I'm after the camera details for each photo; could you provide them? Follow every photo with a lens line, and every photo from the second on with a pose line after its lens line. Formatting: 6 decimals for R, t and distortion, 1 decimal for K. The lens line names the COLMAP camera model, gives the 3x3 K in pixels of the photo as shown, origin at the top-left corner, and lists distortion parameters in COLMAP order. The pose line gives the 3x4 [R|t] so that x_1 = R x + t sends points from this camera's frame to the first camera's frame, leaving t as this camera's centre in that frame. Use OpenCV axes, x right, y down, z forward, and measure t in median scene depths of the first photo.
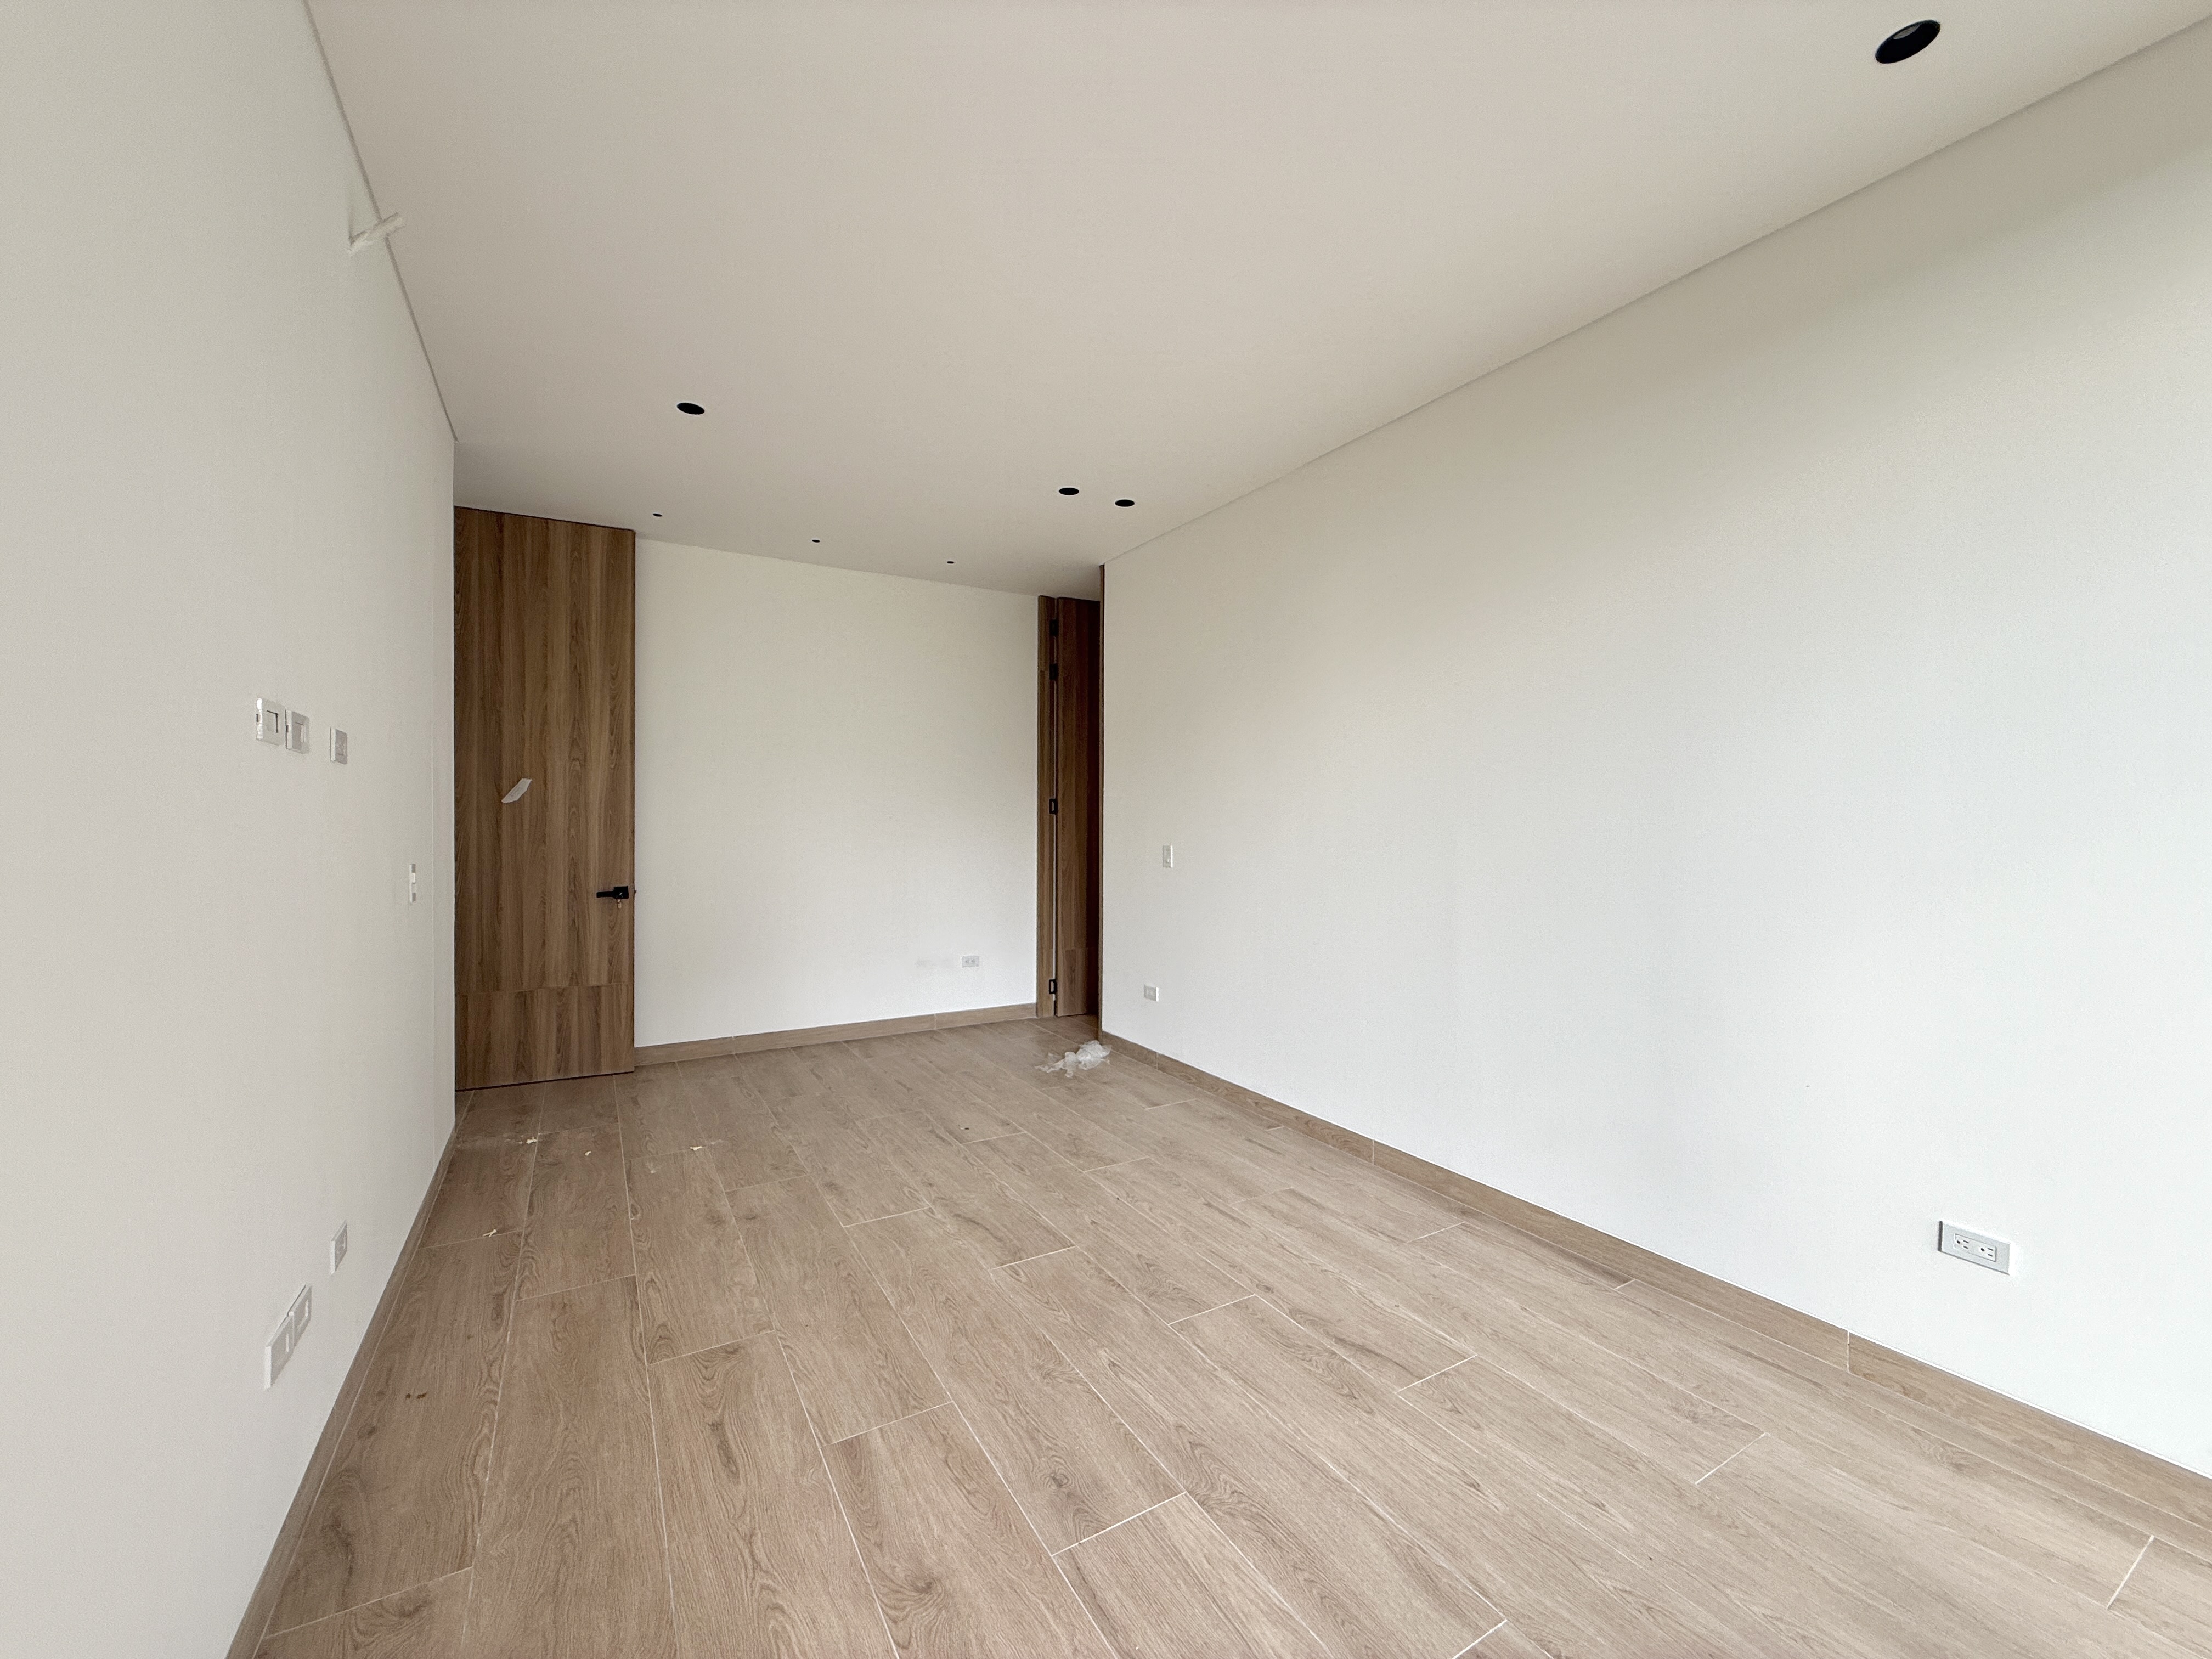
lens RADIAL K [[749.6, 0, 1010.0], [0, 749.6, 829.9], [0, 0, 1]] dist [0.000058, -0.000023]
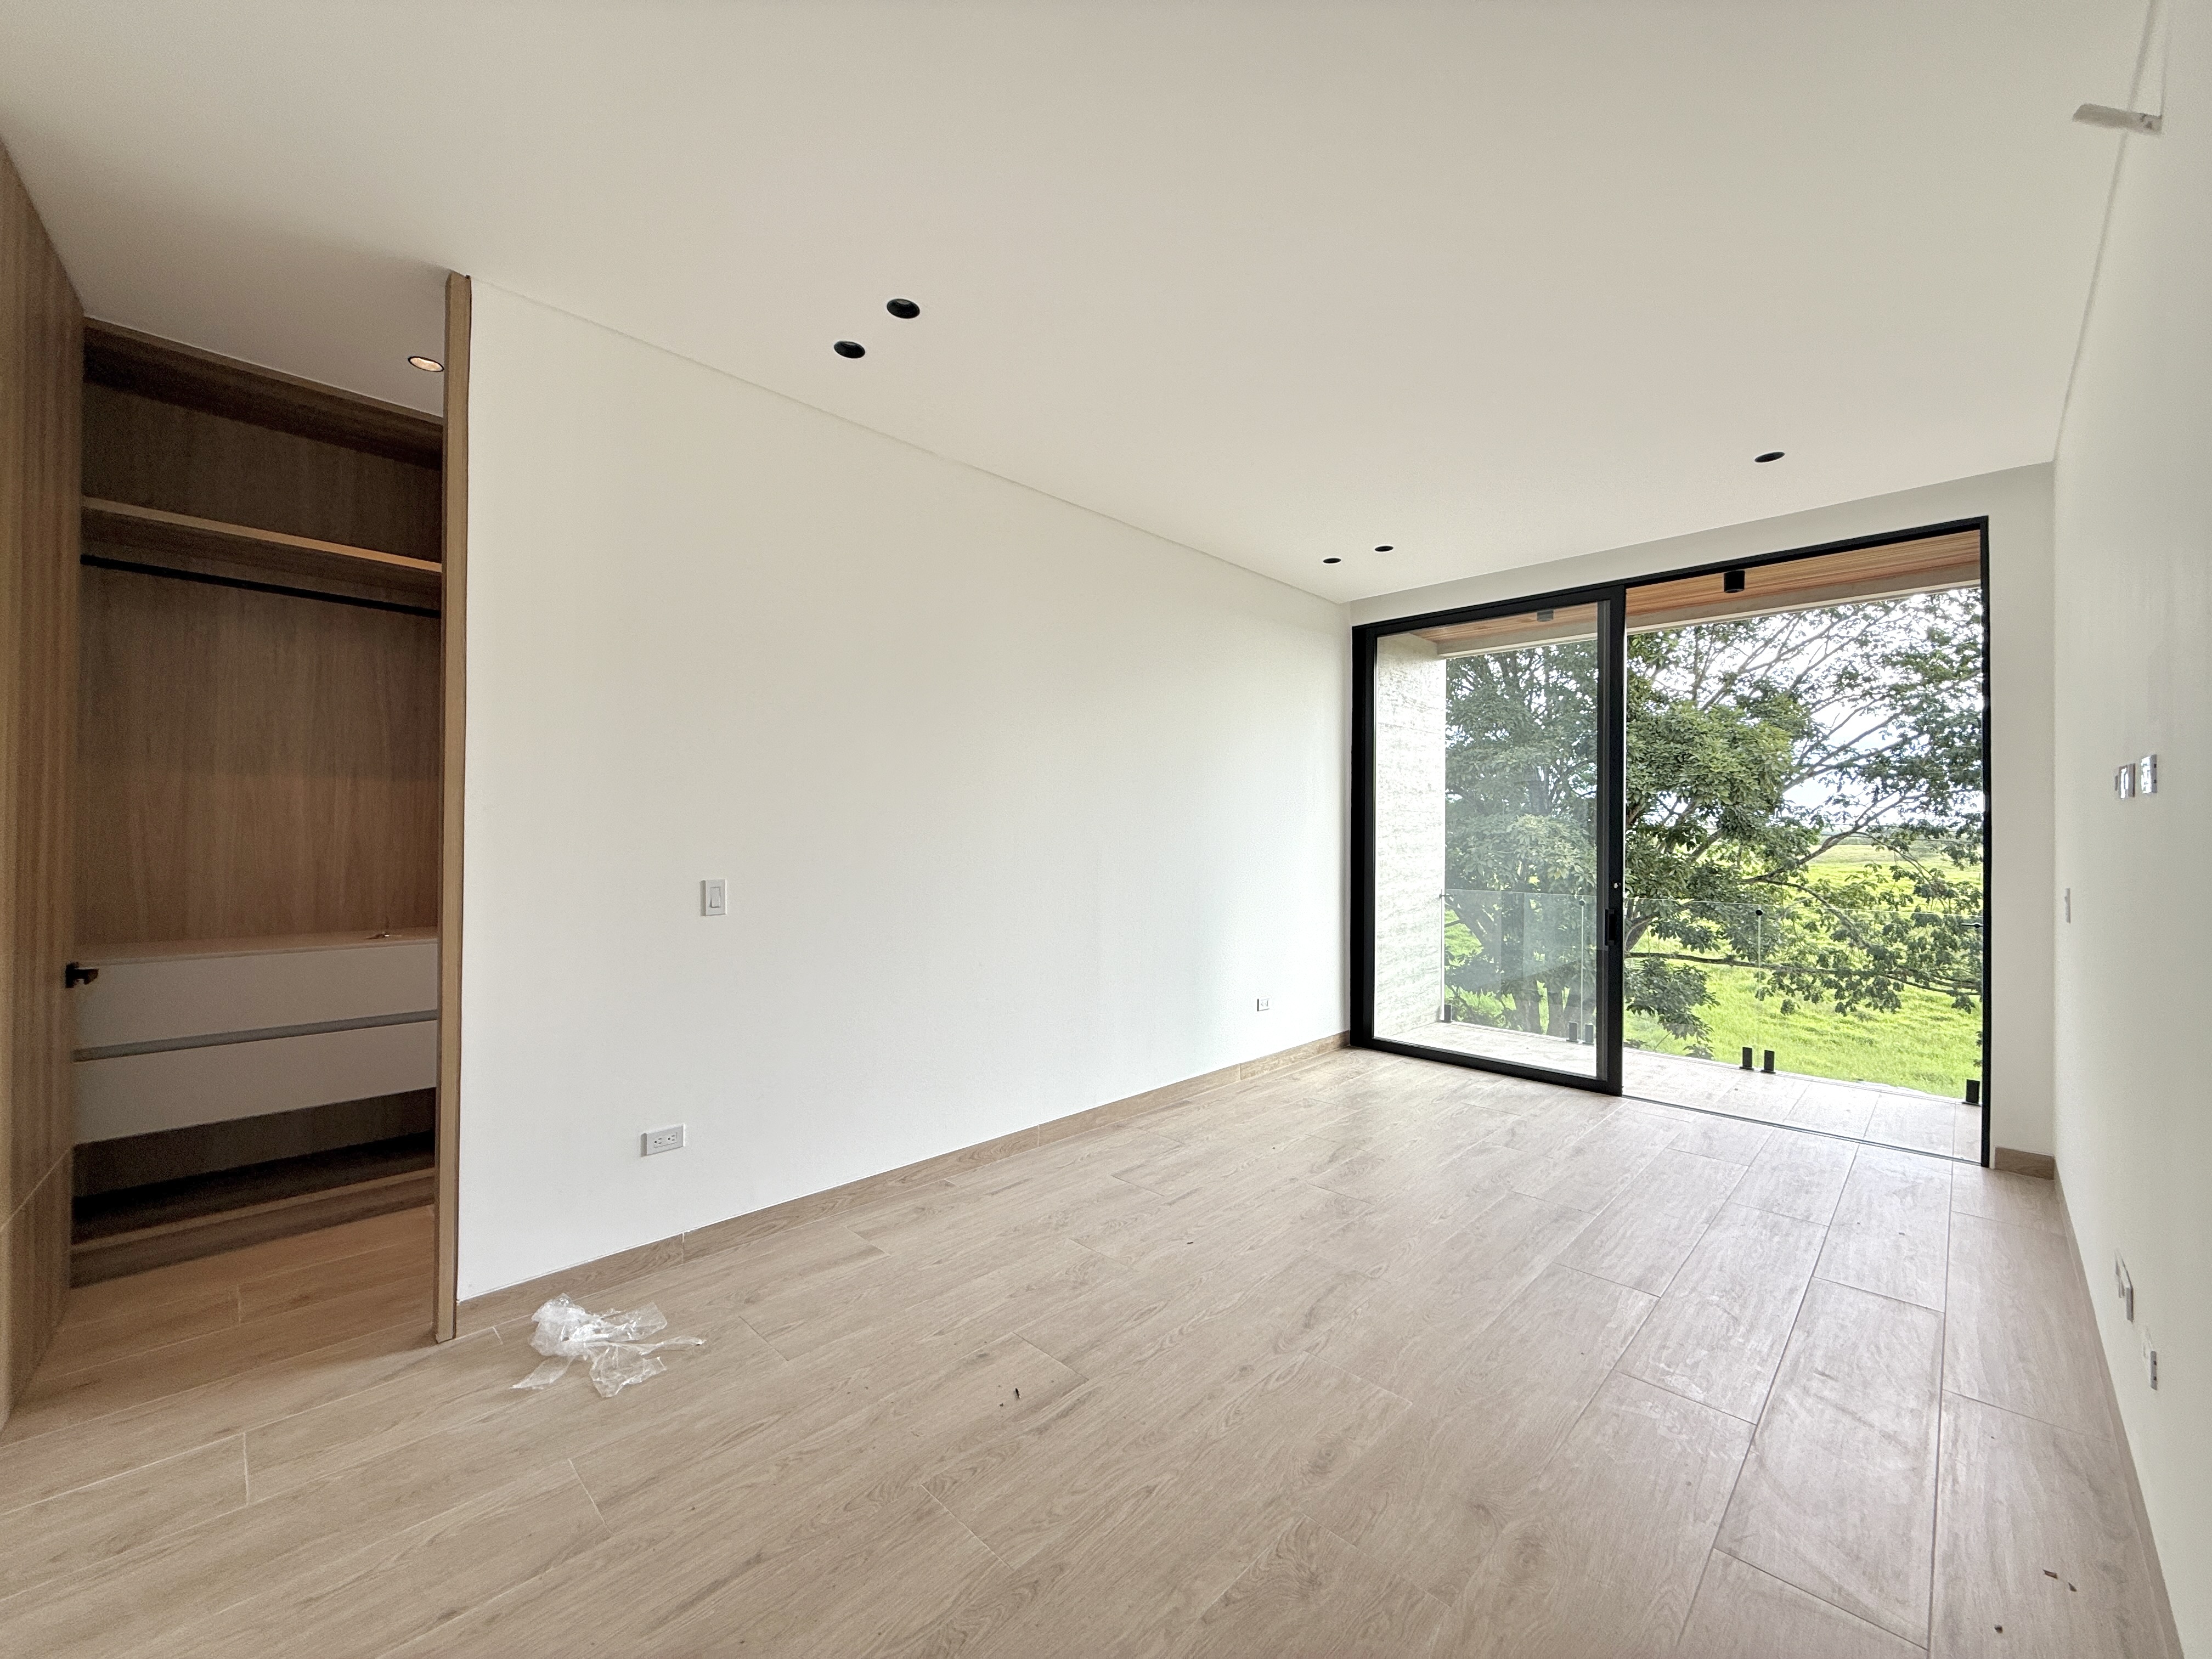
lens RADIAL K [[876.1, 0, 1095.5], [0, 876.1, 827.0], [0, 0, 1]] dist [-0.000421, -0.000096]
pose [[-0.260519, 0.001603, 0.965467, -0.848019], [0.002356, 0.999997, -0.001025, -0.033418], [-0.965466, 0.002007, -0.260522, 1.325473]]
